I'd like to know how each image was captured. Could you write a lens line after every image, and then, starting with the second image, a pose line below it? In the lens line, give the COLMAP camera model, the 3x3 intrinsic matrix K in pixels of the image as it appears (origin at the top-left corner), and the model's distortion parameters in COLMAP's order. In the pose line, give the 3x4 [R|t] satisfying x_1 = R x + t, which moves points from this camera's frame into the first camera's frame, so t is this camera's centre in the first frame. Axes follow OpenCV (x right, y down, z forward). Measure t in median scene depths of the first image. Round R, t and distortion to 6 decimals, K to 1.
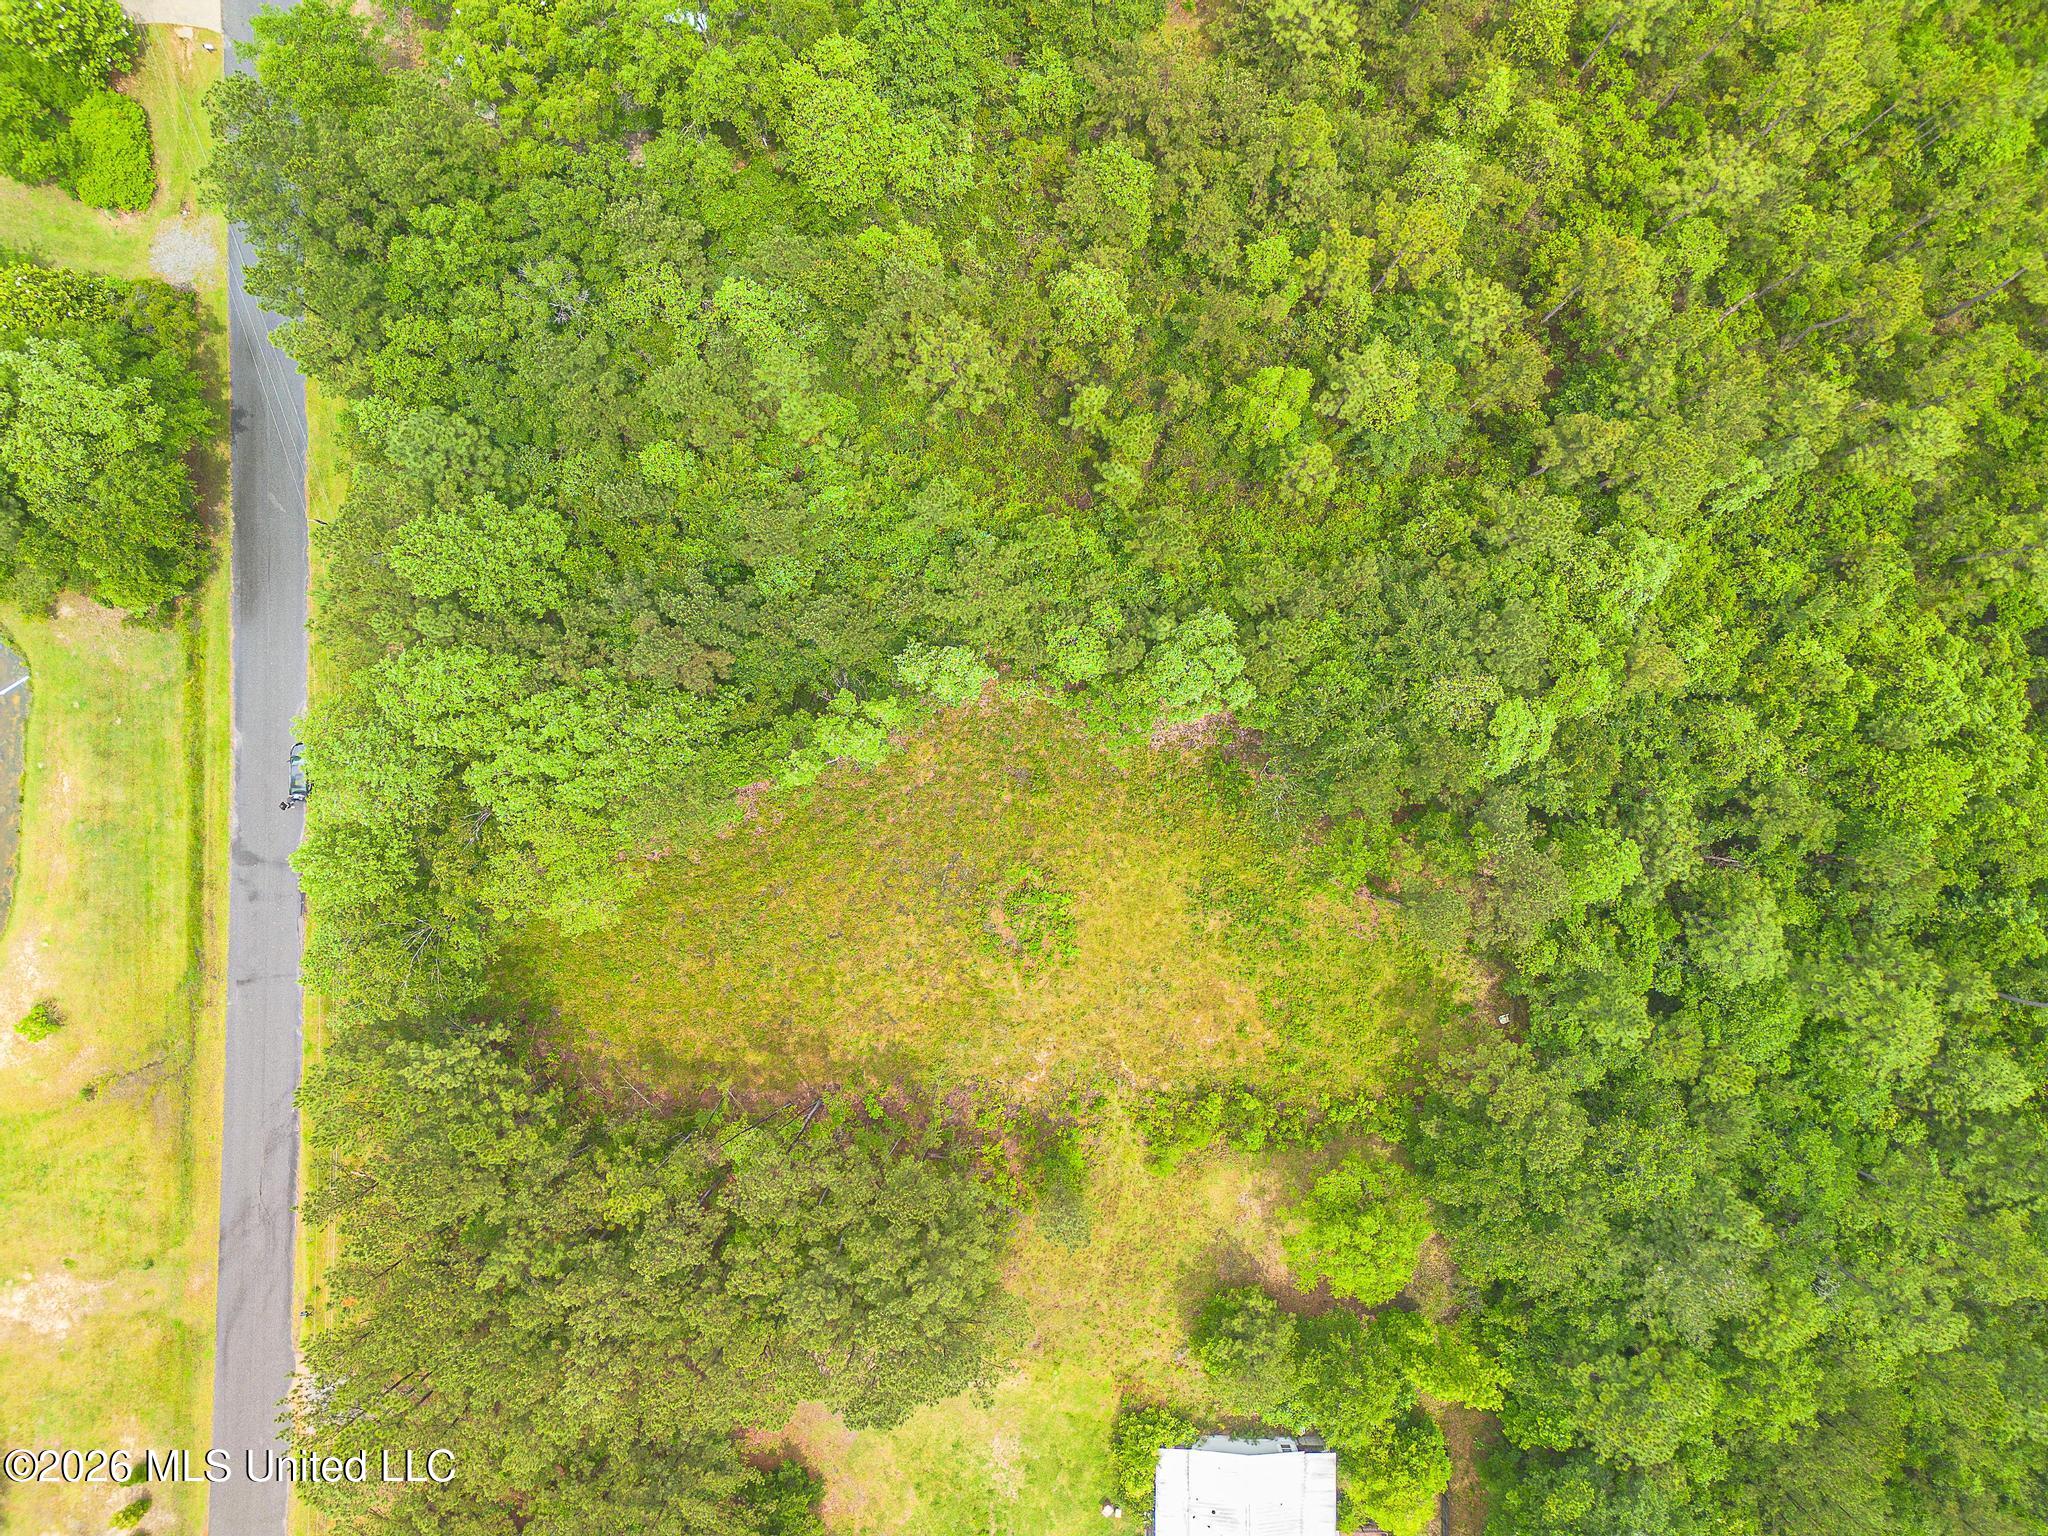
lens RADIAL K [[1462.0, 0, 1022.2], [0, 1462.0, 771.8], [0, 0, 1]] dist [0.058475, -0.053927]
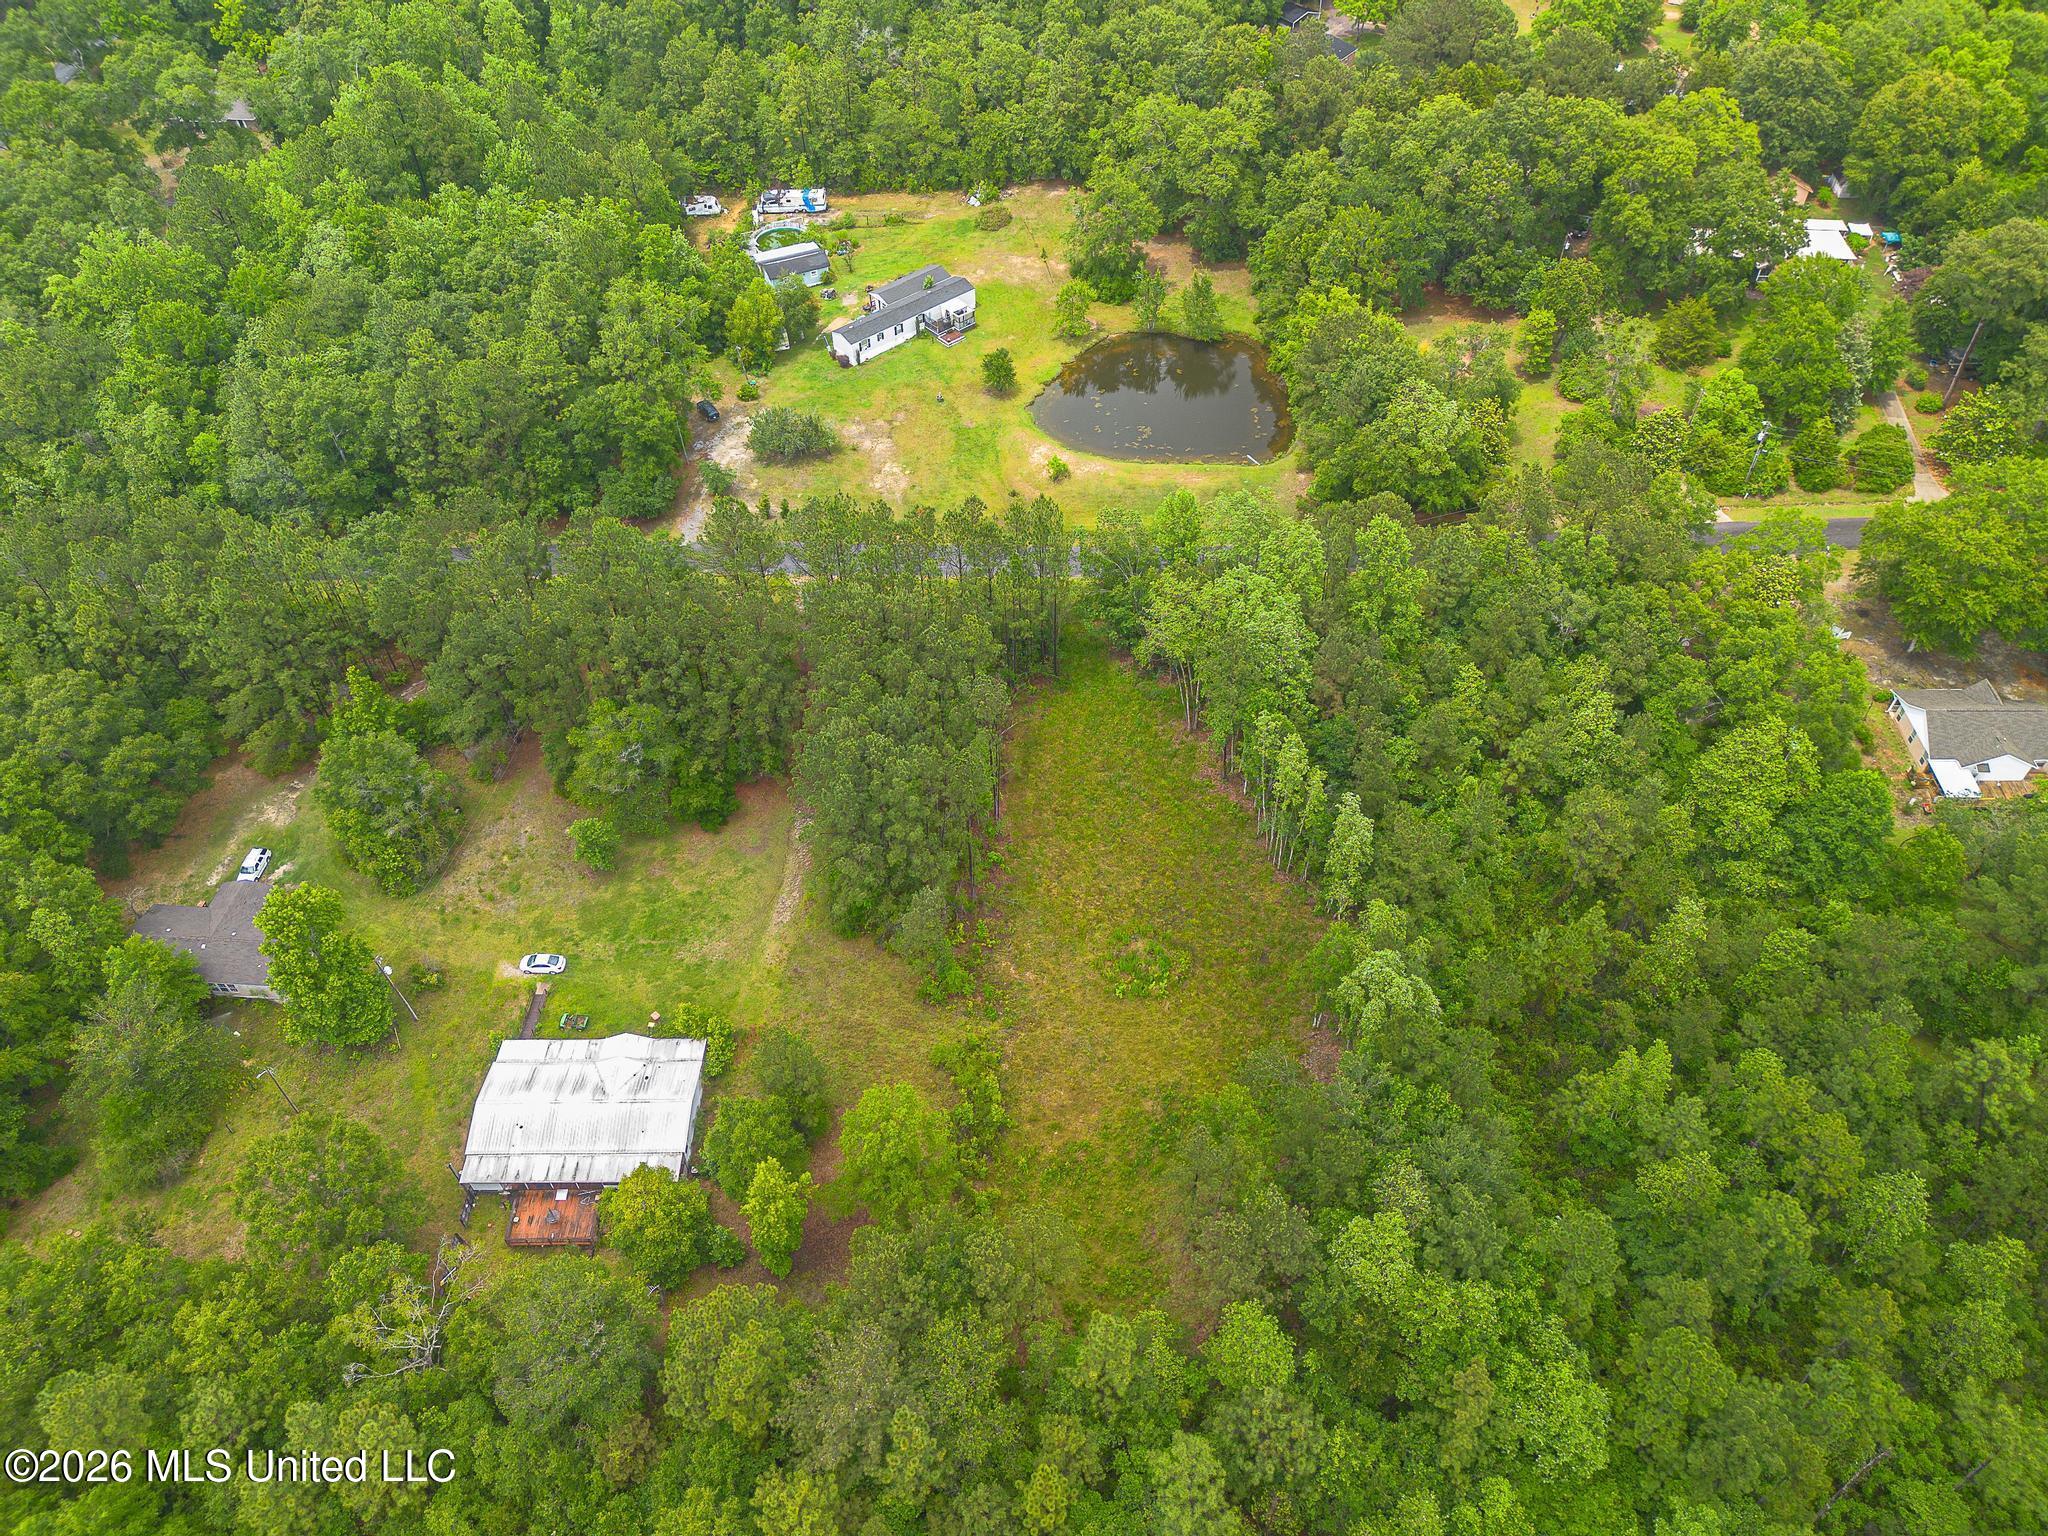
lens RADIAL K [[1462.0, 0, 1024.7], [0, 1462.0, 777.7], [0, 0, 1]] dist [0.058475, -0.053927]
pose [[-0.000139, 0.738138, -0.674650, 0.708899], [-0.999907, 0.009117, 0.010182, 0.186181], [0.013666, 0.674588, 0.738068, -0.003404]]
